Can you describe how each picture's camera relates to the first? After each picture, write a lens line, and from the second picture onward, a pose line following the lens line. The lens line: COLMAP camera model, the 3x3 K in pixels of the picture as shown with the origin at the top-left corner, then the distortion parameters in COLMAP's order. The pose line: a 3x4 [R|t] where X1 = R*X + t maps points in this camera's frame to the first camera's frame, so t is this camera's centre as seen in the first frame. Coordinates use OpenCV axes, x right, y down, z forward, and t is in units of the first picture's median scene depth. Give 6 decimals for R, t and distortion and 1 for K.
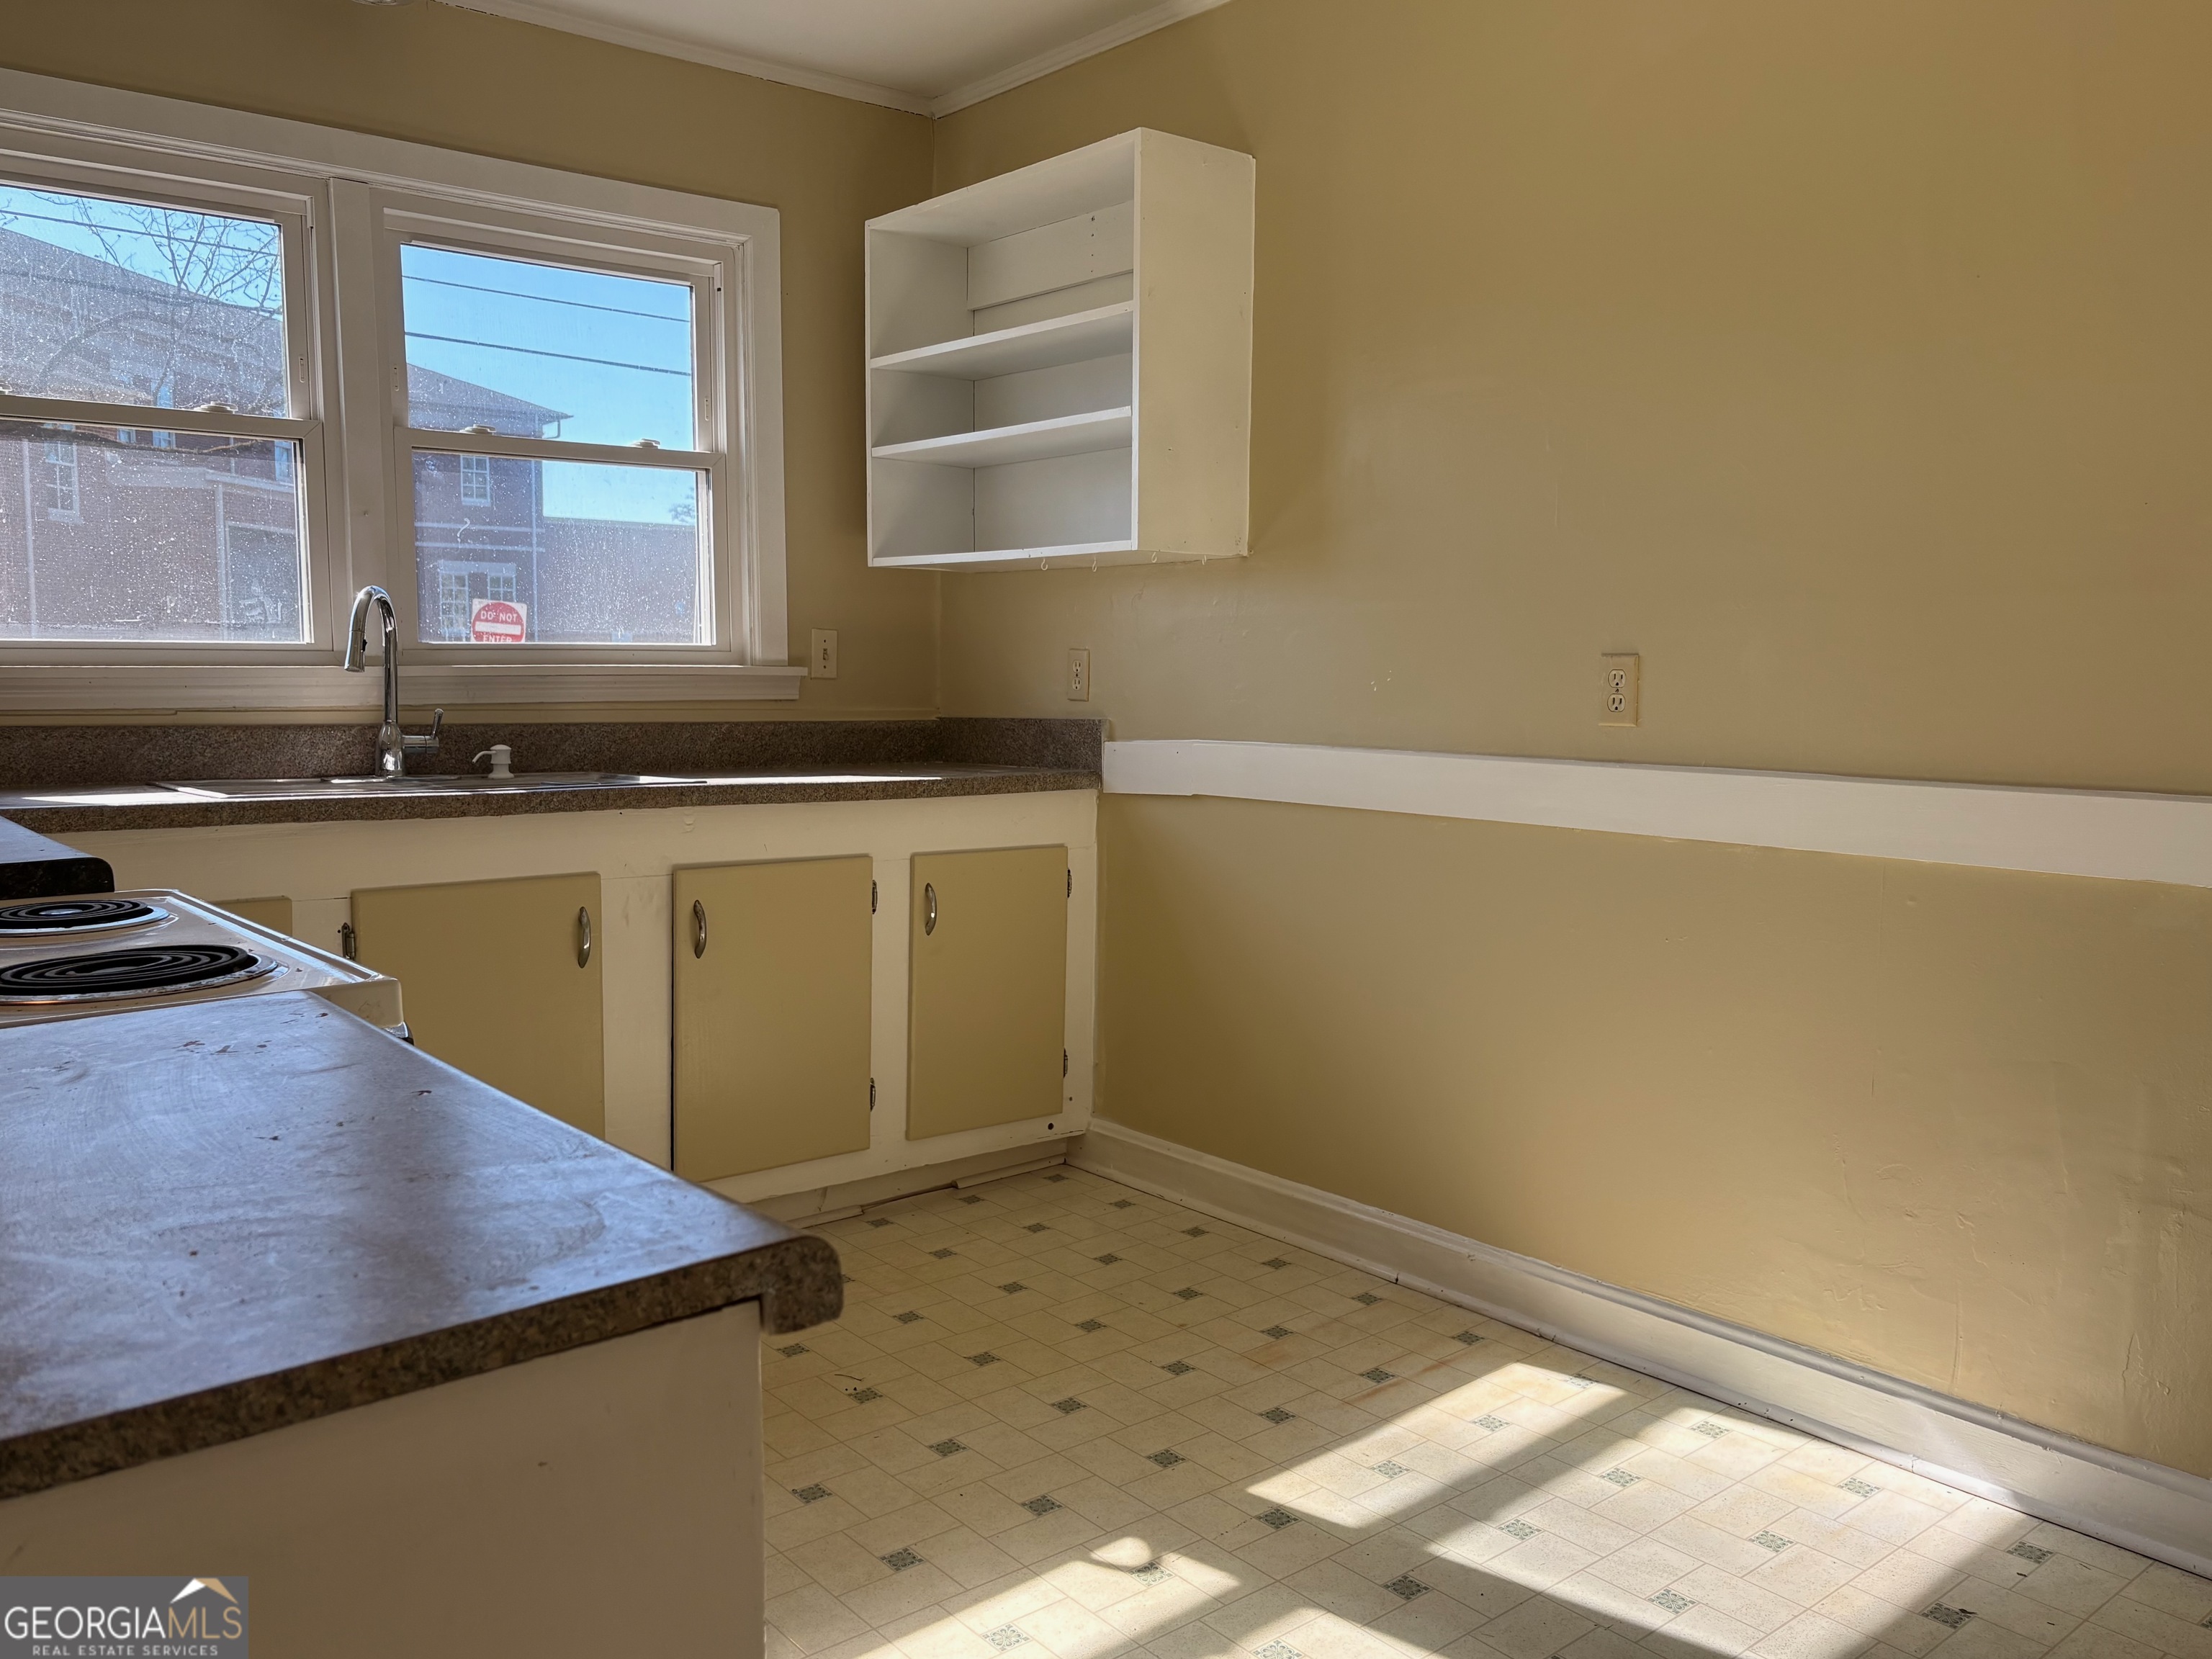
lens RADIAL K [[1731.0, 0, 1106.0], [0, 1731.0, 829.5], [0, 0, 1]] dist [-0.006351, -0.004061]
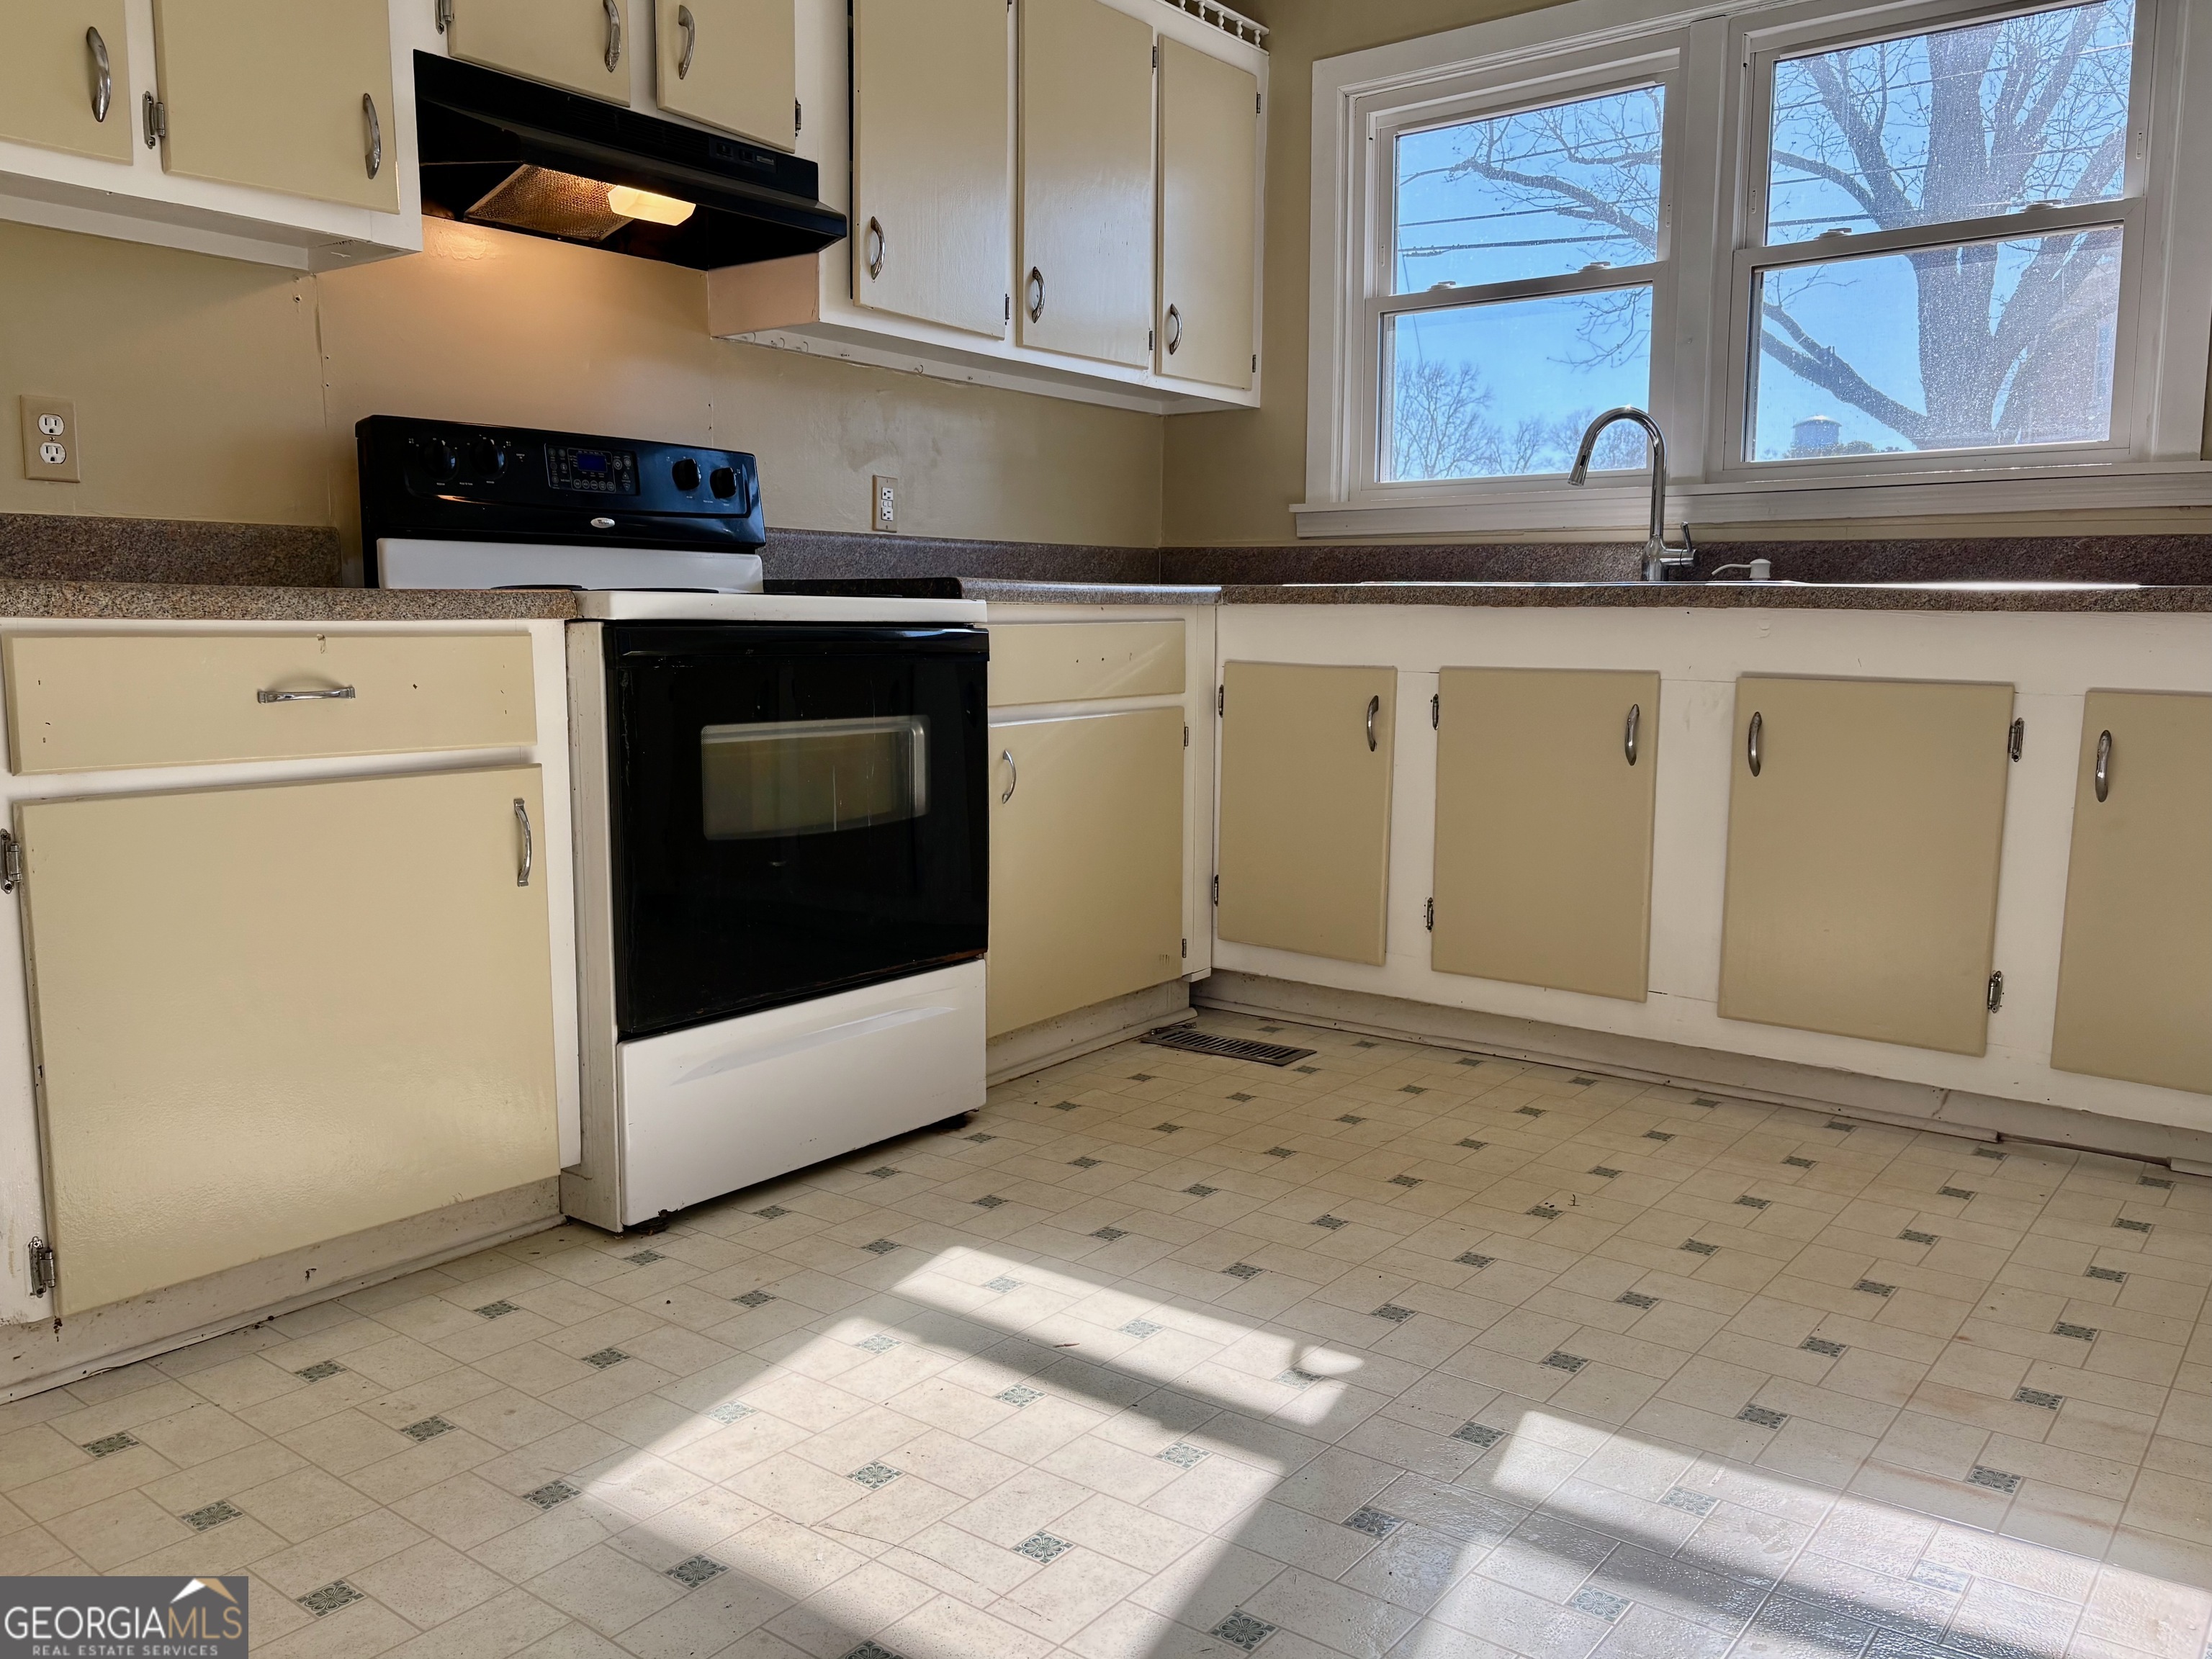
lens RADIAL K [[1731.0, 0, 1106.0], [0, 1731.0, 829.5], [0, 0, 1]] dist [-0.006351, -0.004061]
pose [[0.206529, 0.115436, -0.971607, 0.590346], [-0.093079, 0.990831, 0.097934, 0.045002], [0.974003, 0.070210, 0.215380, 0.471938]]
